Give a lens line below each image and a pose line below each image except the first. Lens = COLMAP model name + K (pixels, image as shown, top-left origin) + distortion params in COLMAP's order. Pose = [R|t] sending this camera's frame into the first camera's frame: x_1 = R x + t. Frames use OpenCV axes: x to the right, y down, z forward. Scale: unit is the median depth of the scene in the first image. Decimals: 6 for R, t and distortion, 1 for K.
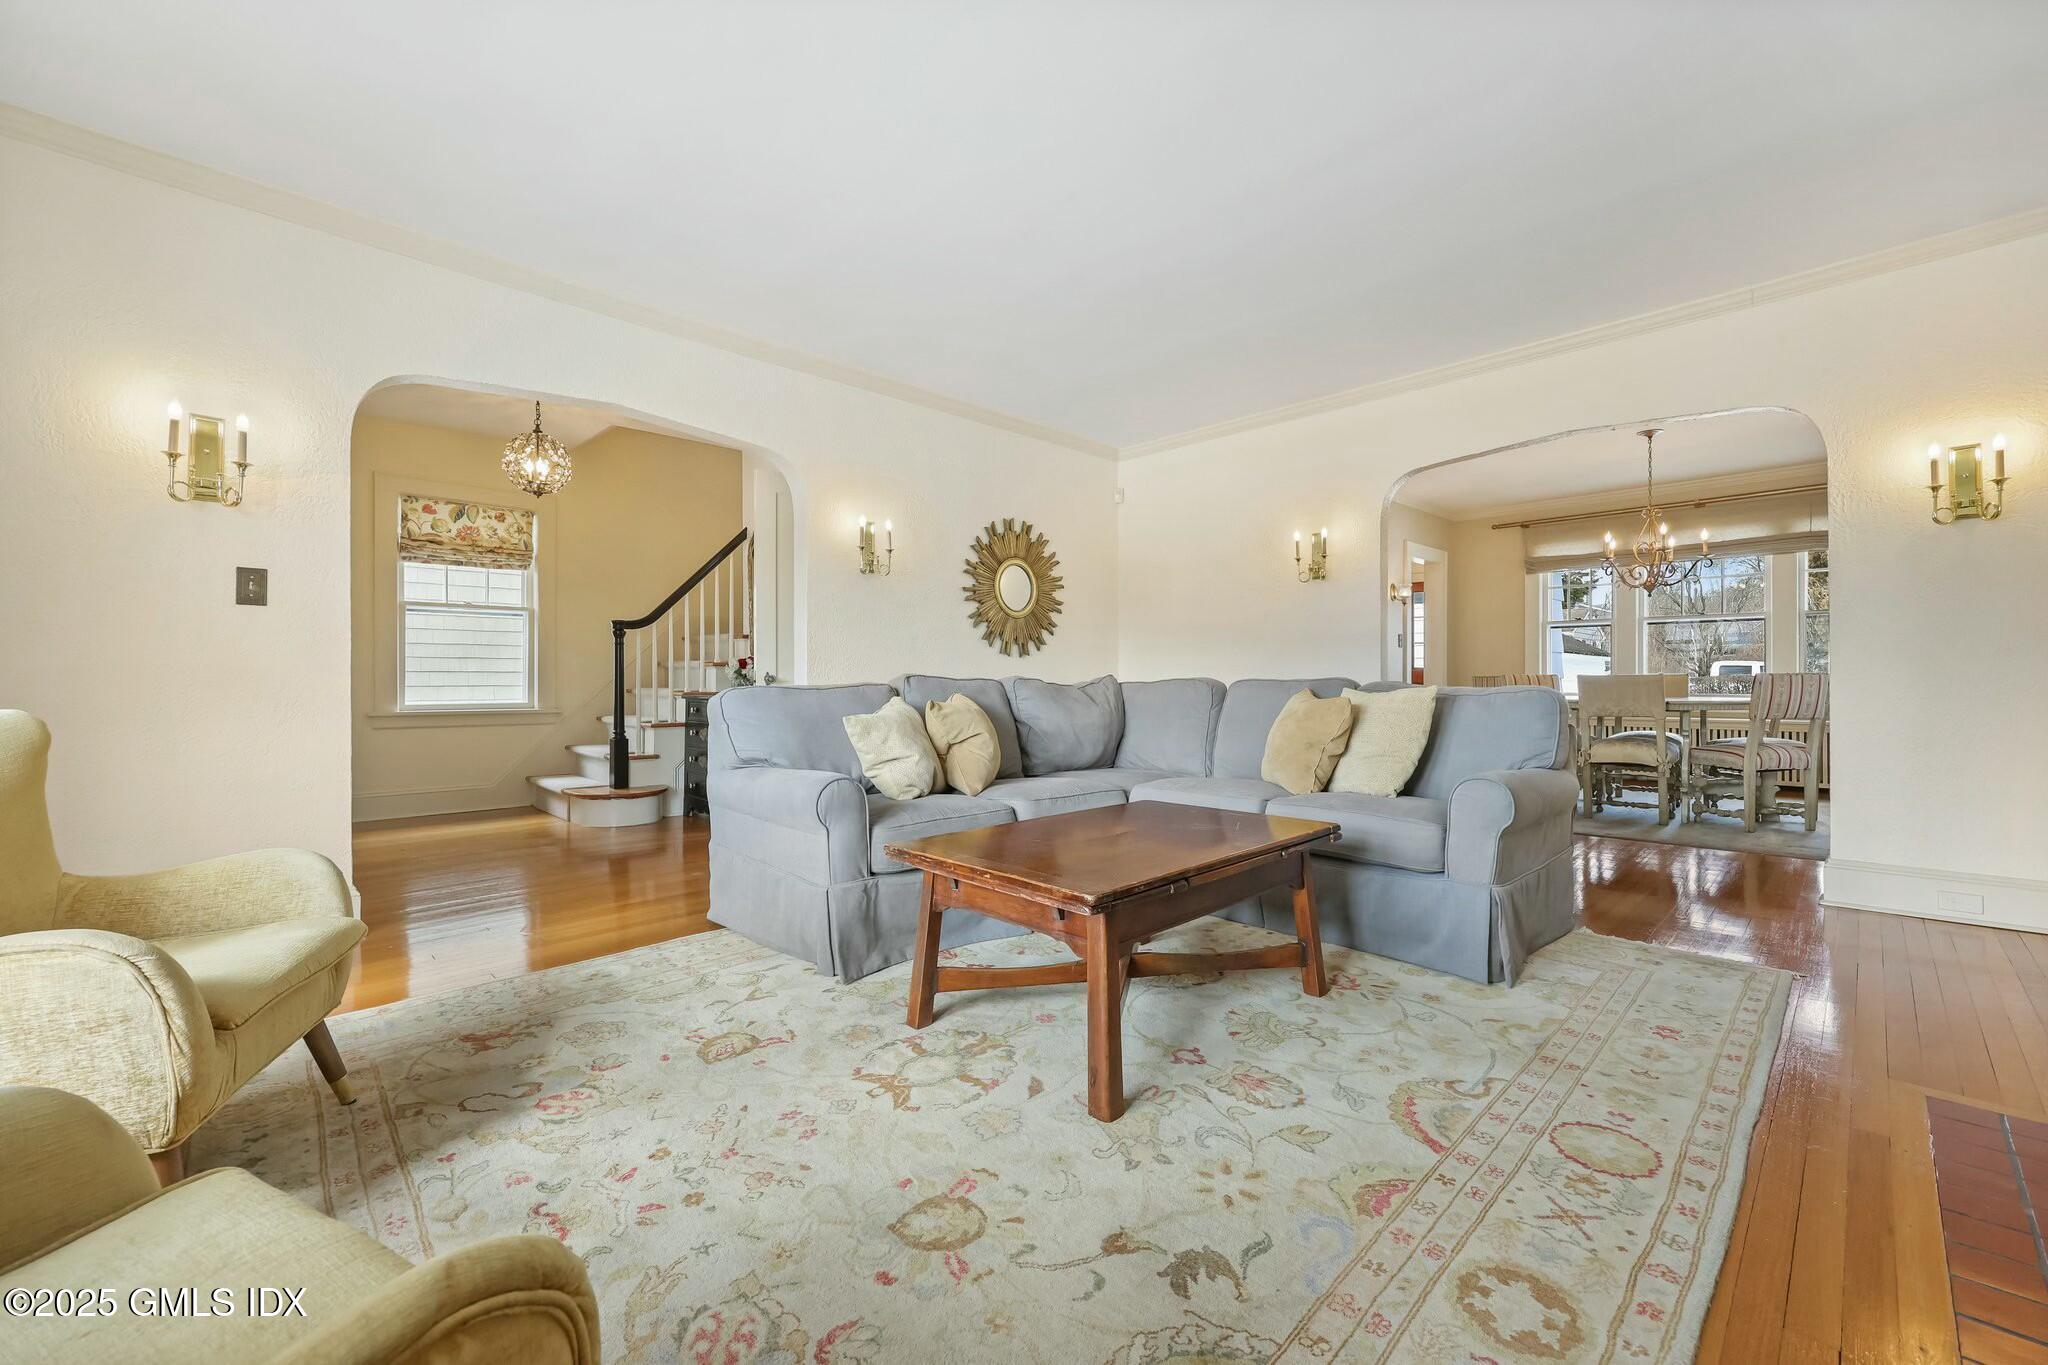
lens RADIAL K [[822.9, 0, 1030.0], [0, 822.9, 678.6], [0, 0, 1]] dist [-0.009918, -0.000562]
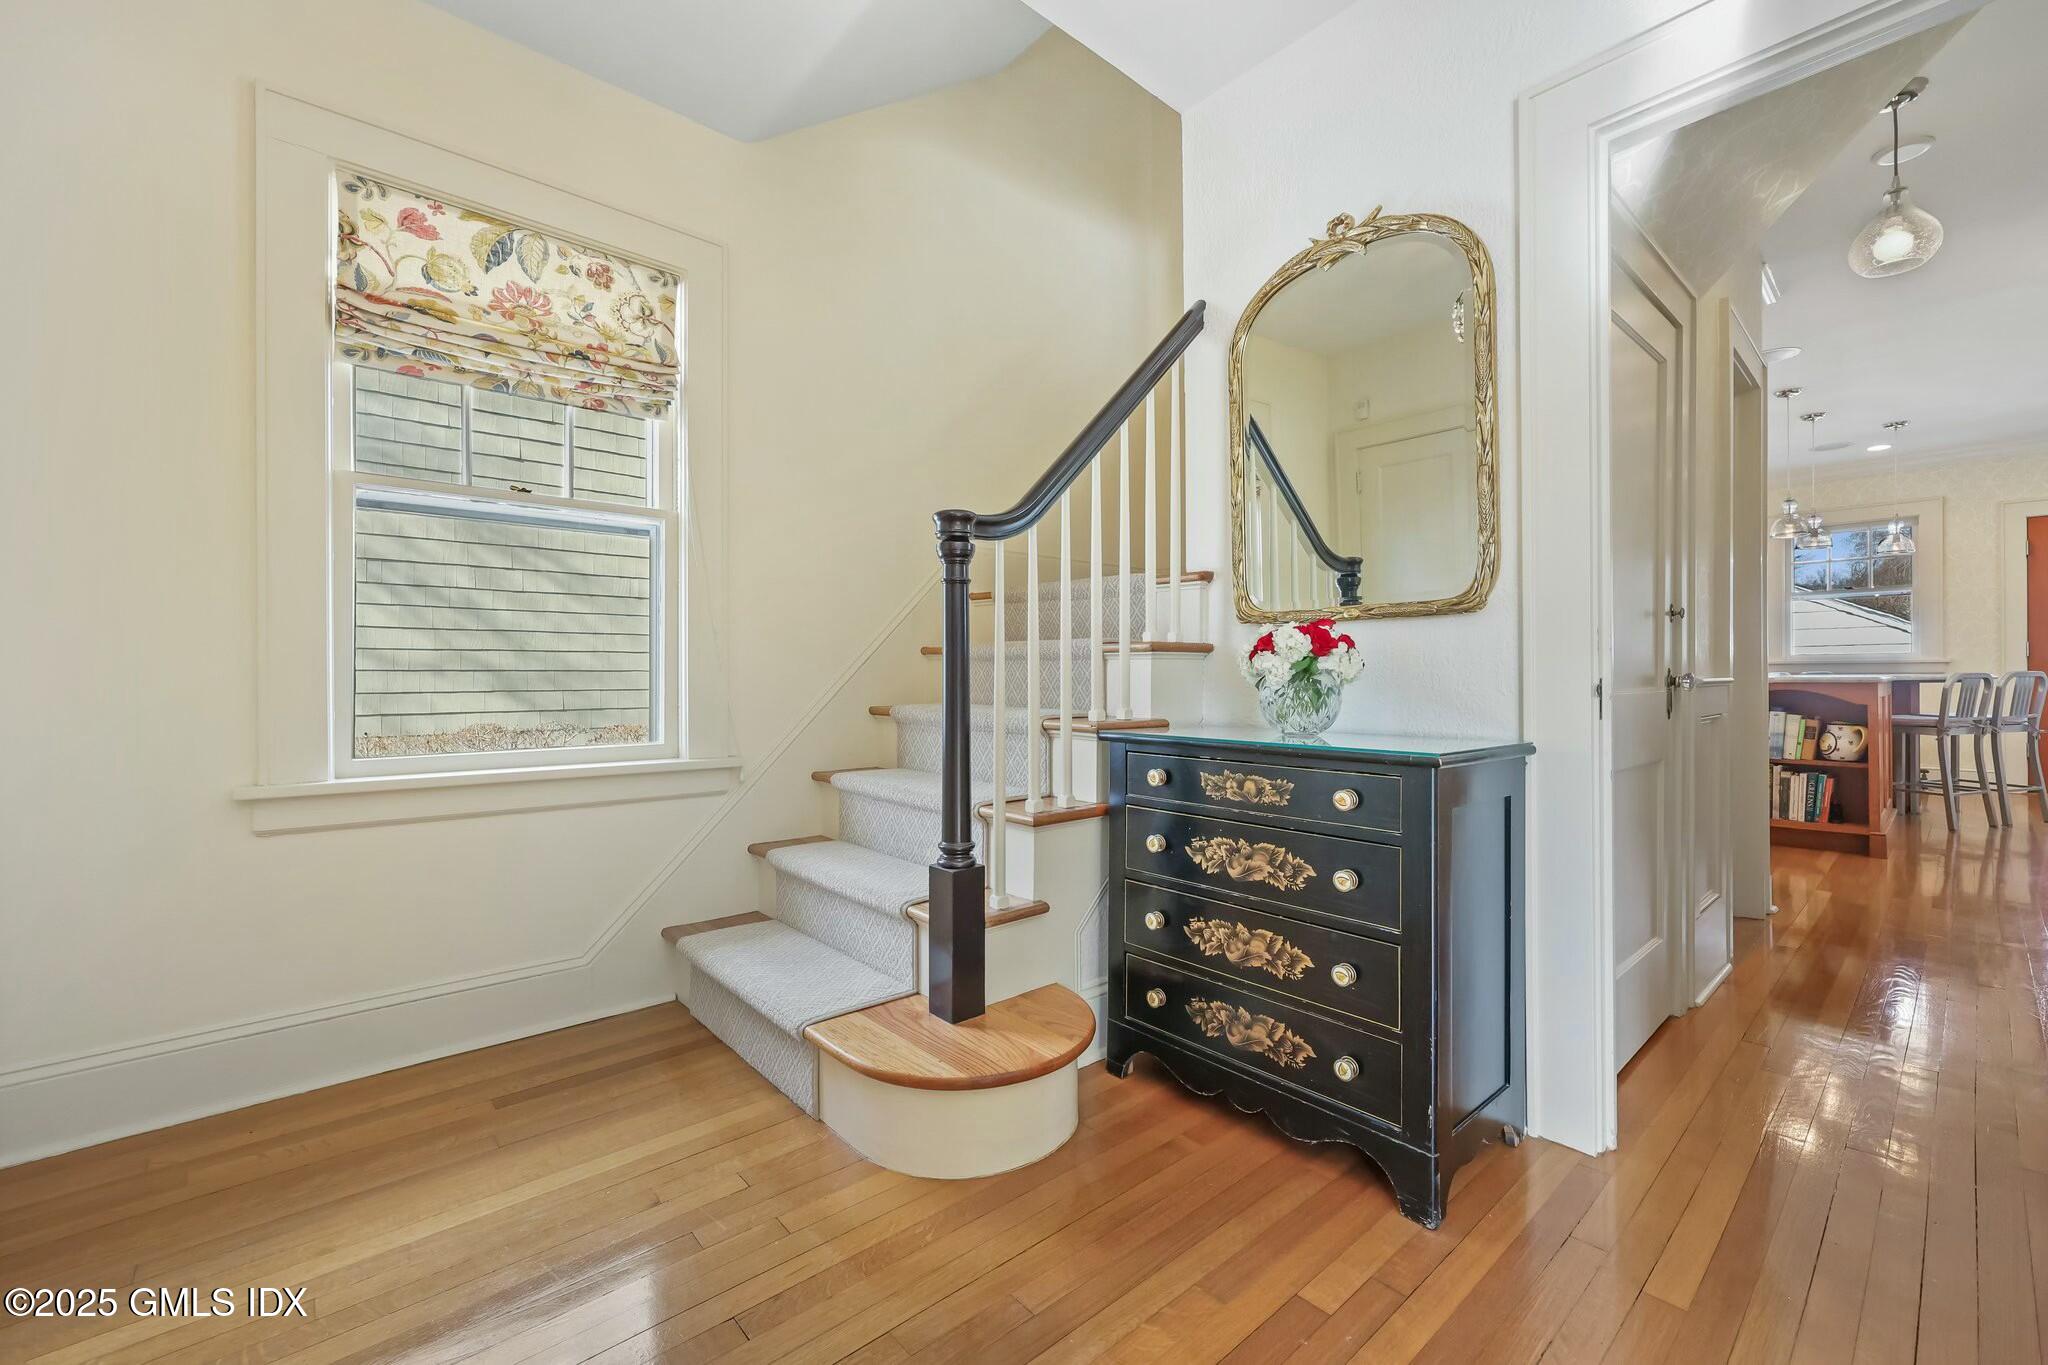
lens RADIAL K [[825.4, 0, 1024.0], [0, 825.4, 682.5], [0, 0, 1]] dist [0.001972, 0.000048]
pose [[0.997797, 0.003203, -0.066264, -0.428354], [-0.002848, 0.999981, 0.005440, -0.003029], [0.066280, -0.005239, 0.997787, 0.633448]]
